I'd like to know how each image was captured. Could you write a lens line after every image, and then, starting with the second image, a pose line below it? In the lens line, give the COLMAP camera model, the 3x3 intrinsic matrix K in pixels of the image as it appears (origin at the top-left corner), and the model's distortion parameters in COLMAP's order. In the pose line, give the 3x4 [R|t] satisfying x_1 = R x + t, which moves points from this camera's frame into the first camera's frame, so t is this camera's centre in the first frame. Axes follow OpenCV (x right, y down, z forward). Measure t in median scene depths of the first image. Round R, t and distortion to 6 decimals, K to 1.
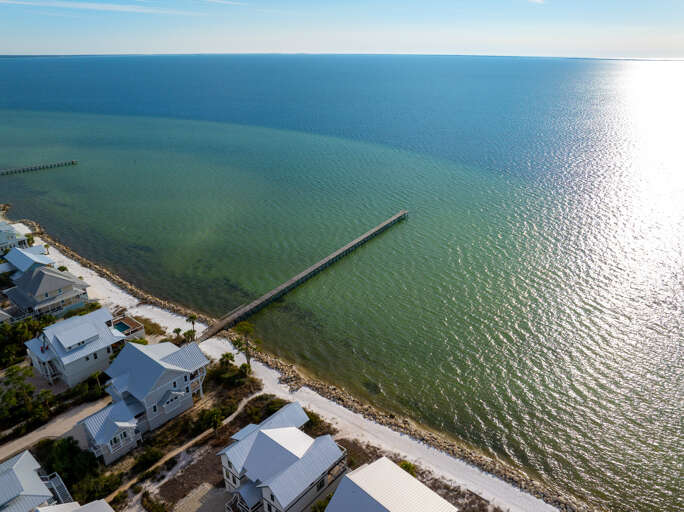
lens RADIAL K [[483.2, 0, 344.8], [0, 483.2, 252.4], [0, 0, 1]] dist [-0.045977, 0.011028]
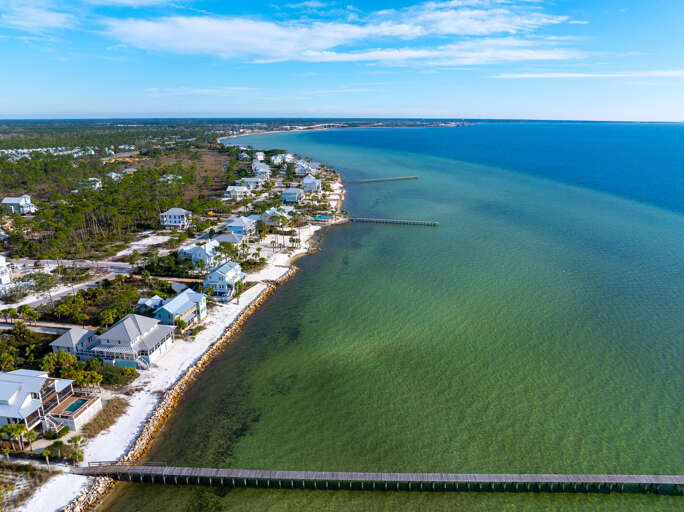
lens RADIAL K [[483.2, 0, 344.8], [0, 483.2, 252.4], [0, 0, 1]] dist [-0.045977, 0.011028]
pose [[0.492504, 0.228180, -0.839865, 0.399237], [-0.332195, 0.941241, 0.060920, -0.286447], [0.804417, 0.248996, 0.539365, 0.700932]]
